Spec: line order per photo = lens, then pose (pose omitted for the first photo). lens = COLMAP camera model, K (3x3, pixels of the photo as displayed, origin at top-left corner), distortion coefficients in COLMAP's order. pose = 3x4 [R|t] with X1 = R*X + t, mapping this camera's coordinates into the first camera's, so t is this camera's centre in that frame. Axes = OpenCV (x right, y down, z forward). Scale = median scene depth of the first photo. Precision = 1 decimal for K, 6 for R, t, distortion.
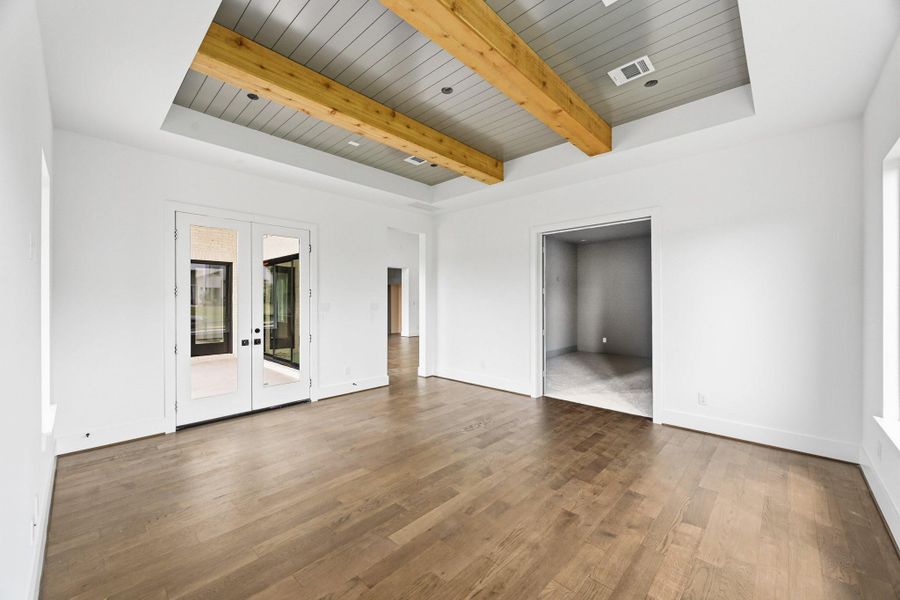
lens RADIAL K [[352.2, 0, 450.2], [0, 352.2, 296.7], [0, 0, 1]] dist [0.000307, 0.000128]
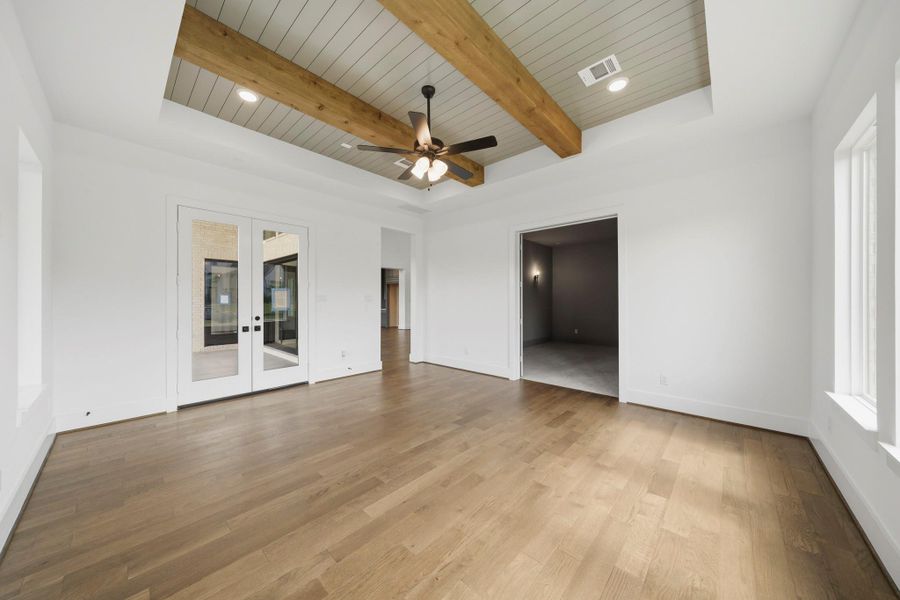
lens RADIAL K [[303.5, 0, 448.7], [0, 303.5, 297.7], [0, 0, 1]] dist [0.000556, -0.000017]
pose [[0.999909, 0.001241, 0.013404, 0.043119], [-0.001229, 0.999999, -0.000876, 0.048424], [-0.013405, 0.000860, 0.999910, 0.082294]]
